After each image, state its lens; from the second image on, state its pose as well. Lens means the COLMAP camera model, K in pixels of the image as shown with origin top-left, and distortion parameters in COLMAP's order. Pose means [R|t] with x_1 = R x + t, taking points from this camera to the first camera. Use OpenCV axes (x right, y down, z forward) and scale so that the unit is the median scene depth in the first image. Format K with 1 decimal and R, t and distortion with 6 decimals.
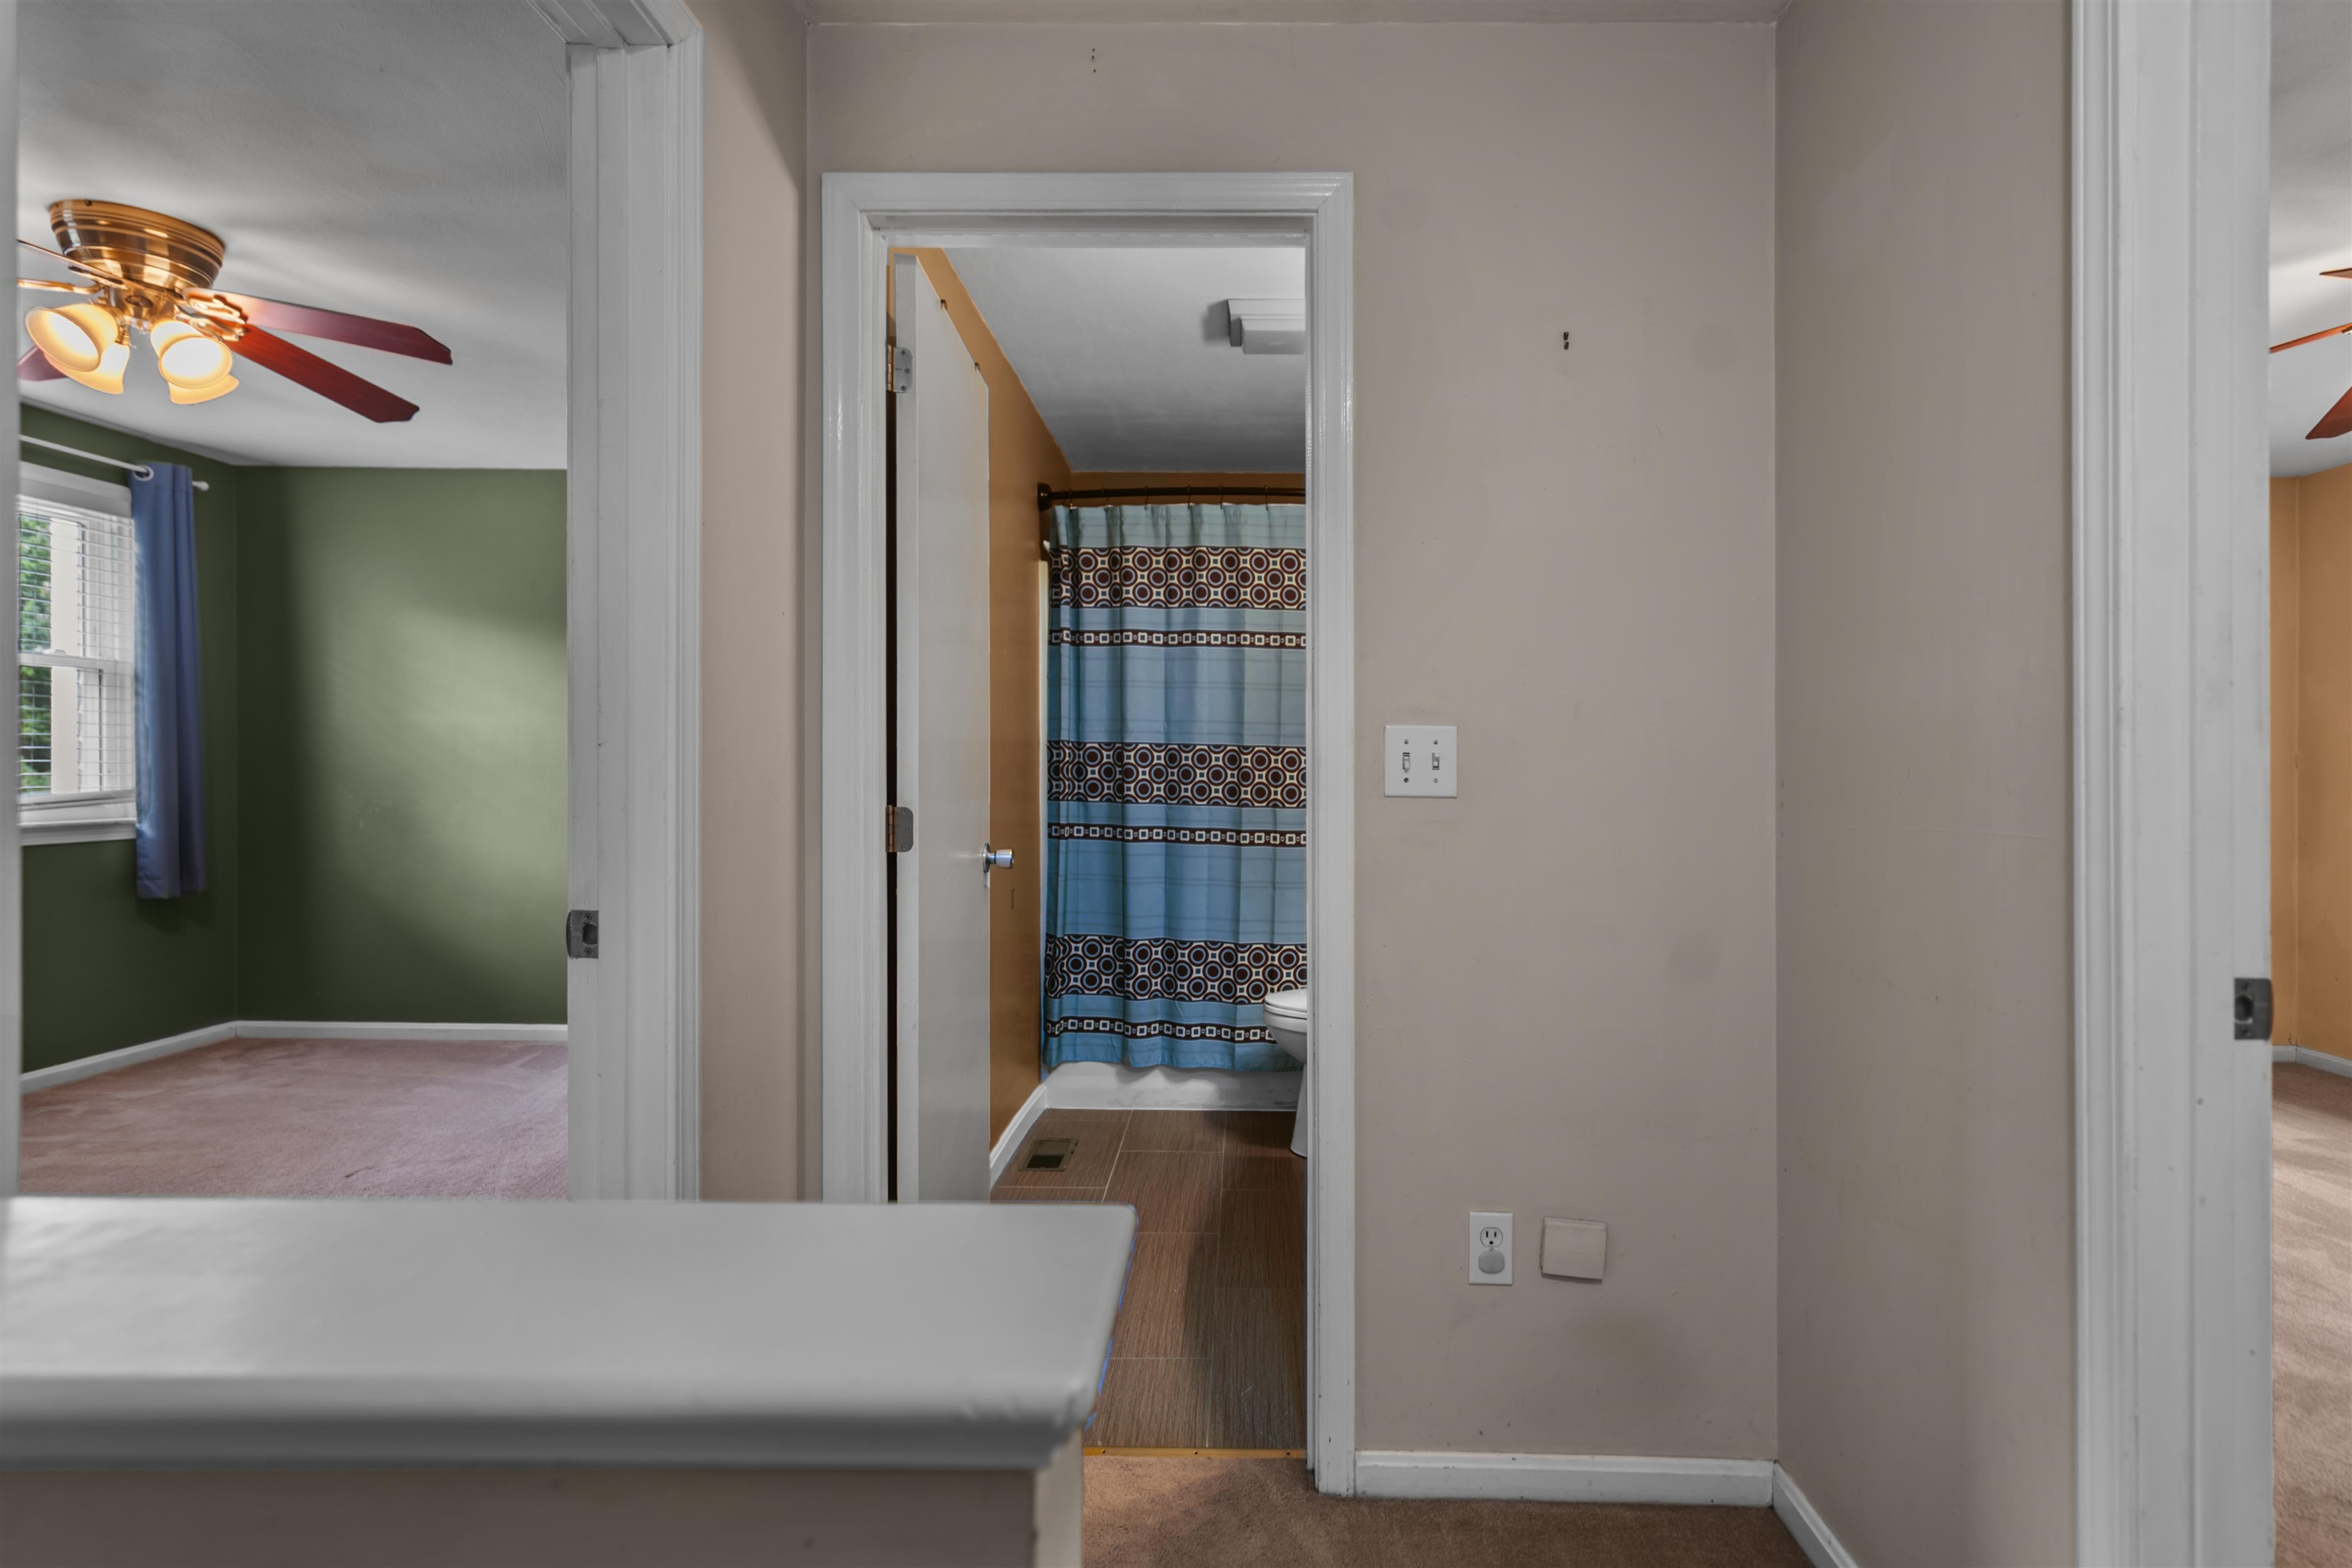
lens RADIAL K [[1161.5, 0, 1182.4], [0, 1161.5, 807.3], [0, 0, 1]] dist [0.000154, 0.000841]
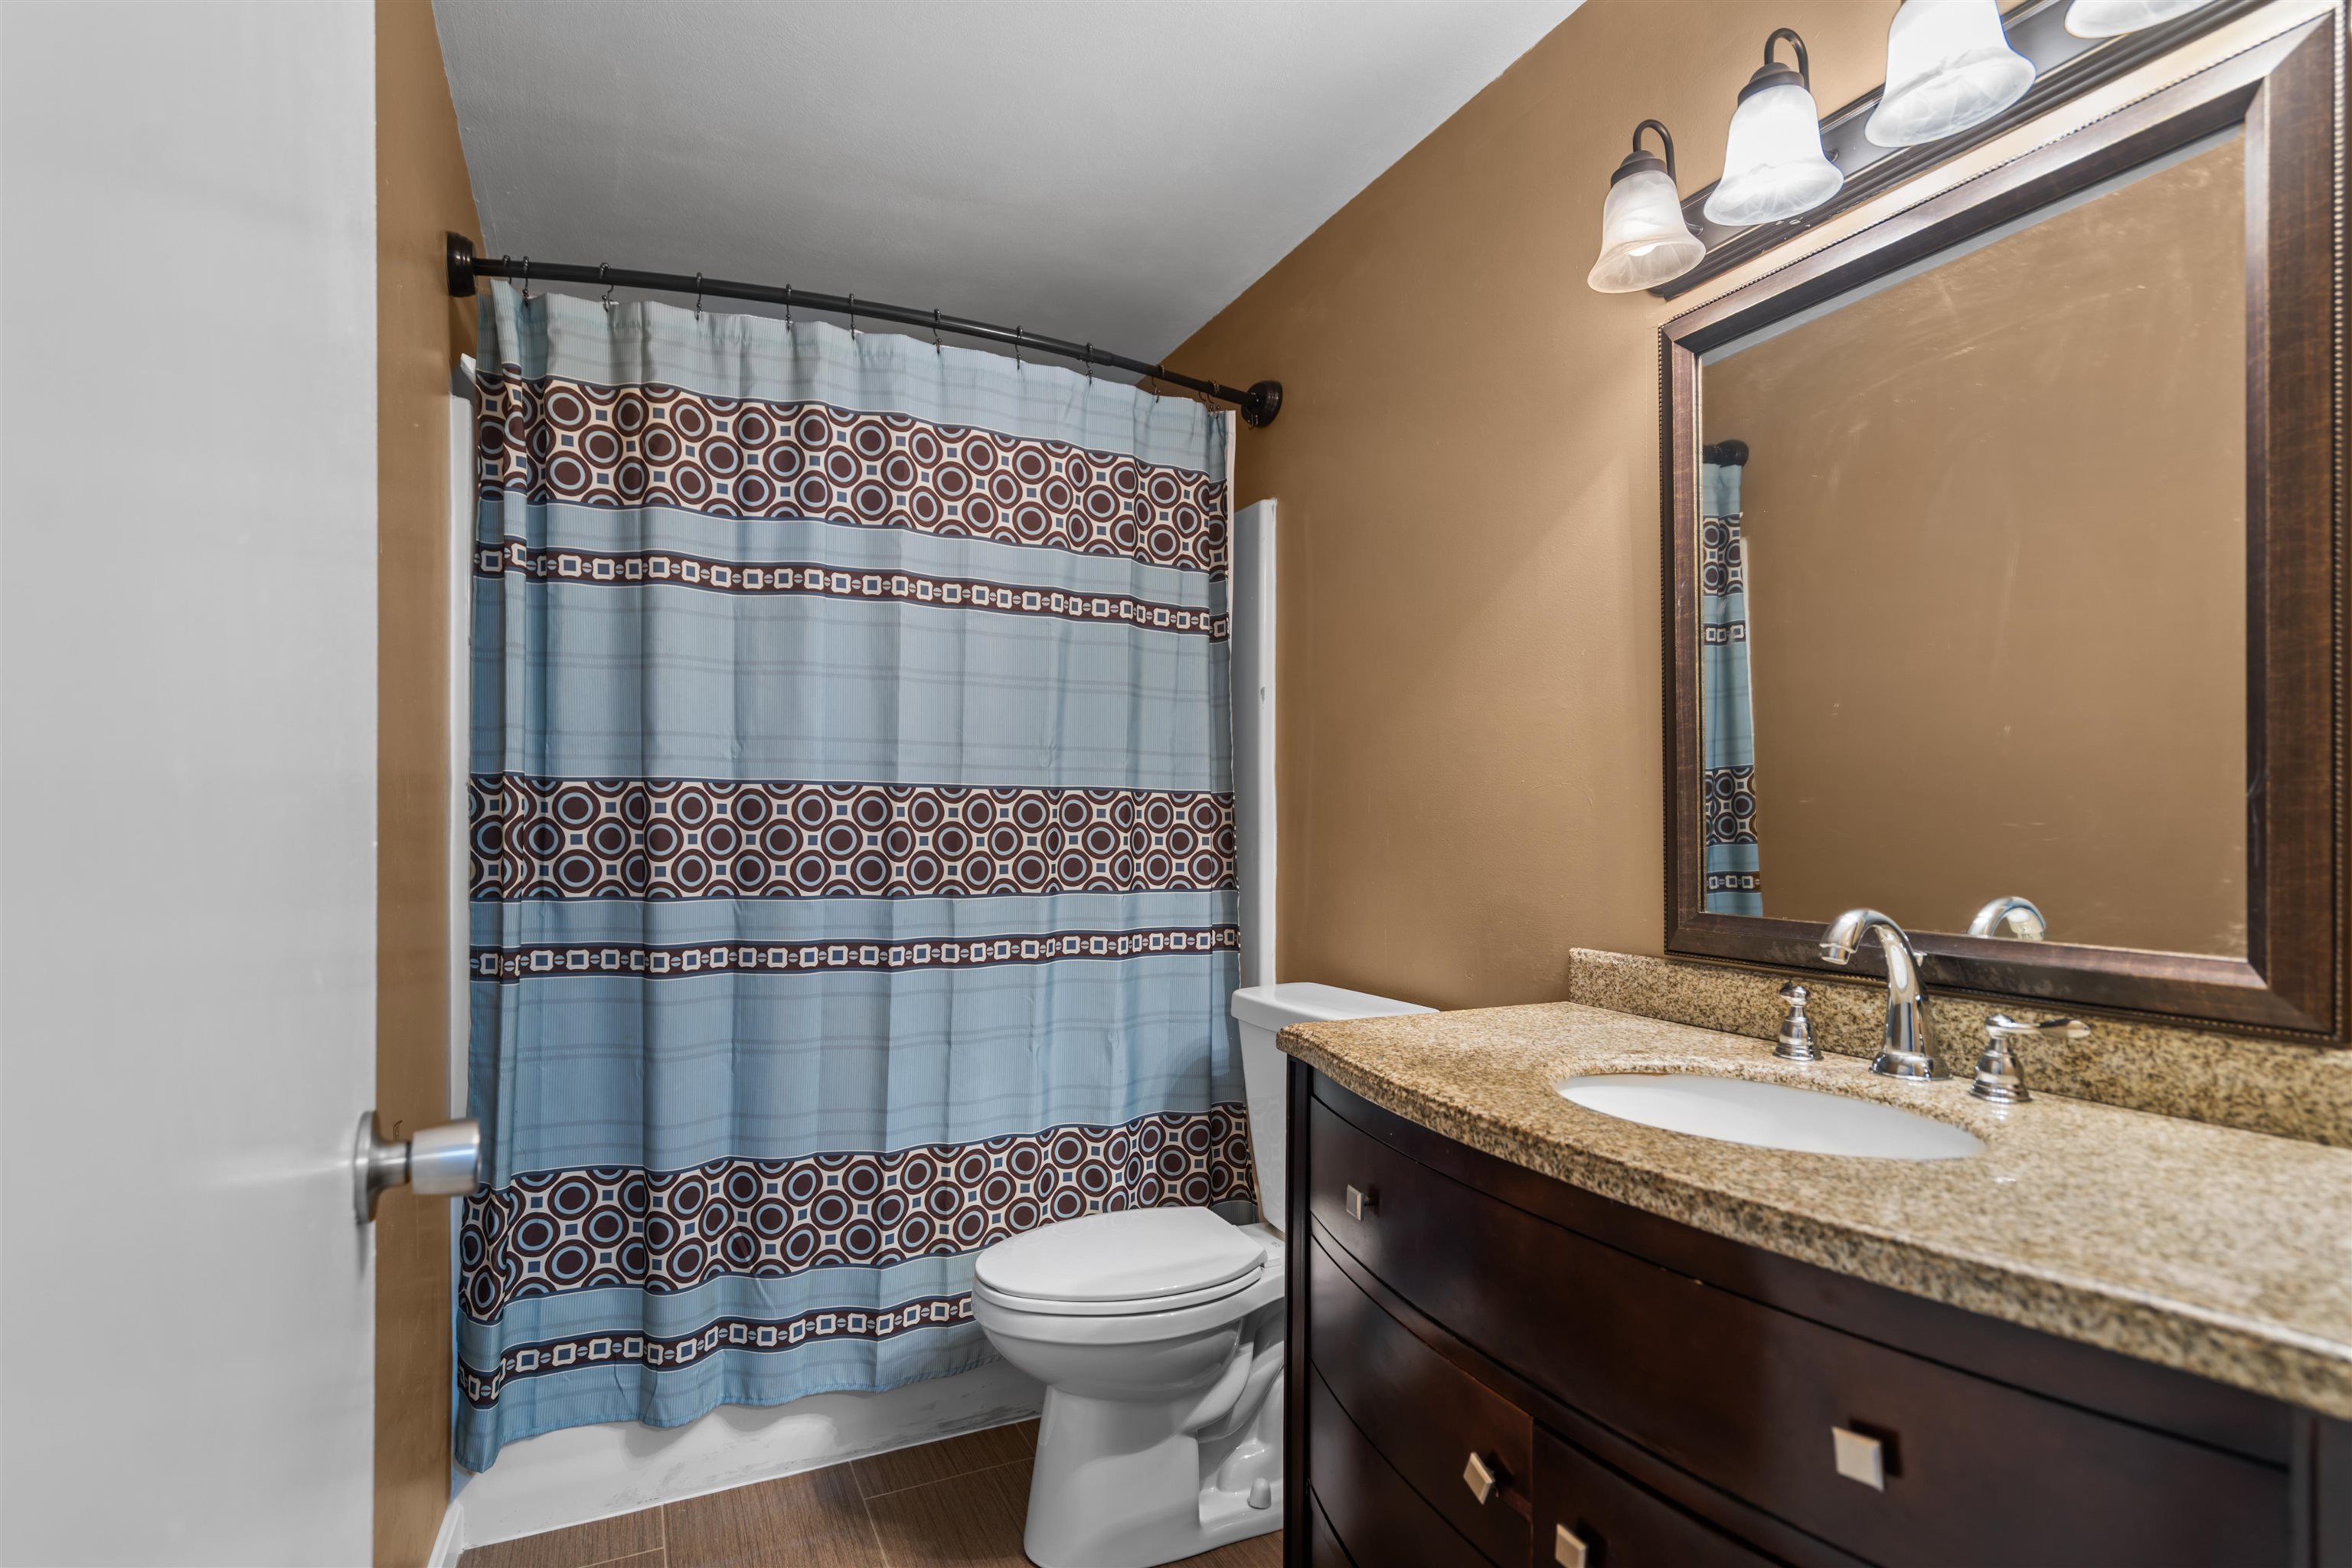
lens RADIAL K [[1219.5, 0, 1171.0], [0, 1219.5, 799.5], [0, 0, 1]] dist [0.002452, 0.000618]
pose [[0.893227, -0.006821, 0.449553, -0.085775], [0.028993, 0.998678, -0.042453, -0.018154], [-0.448669, 0.050954, 0.892244, 0.432344]]
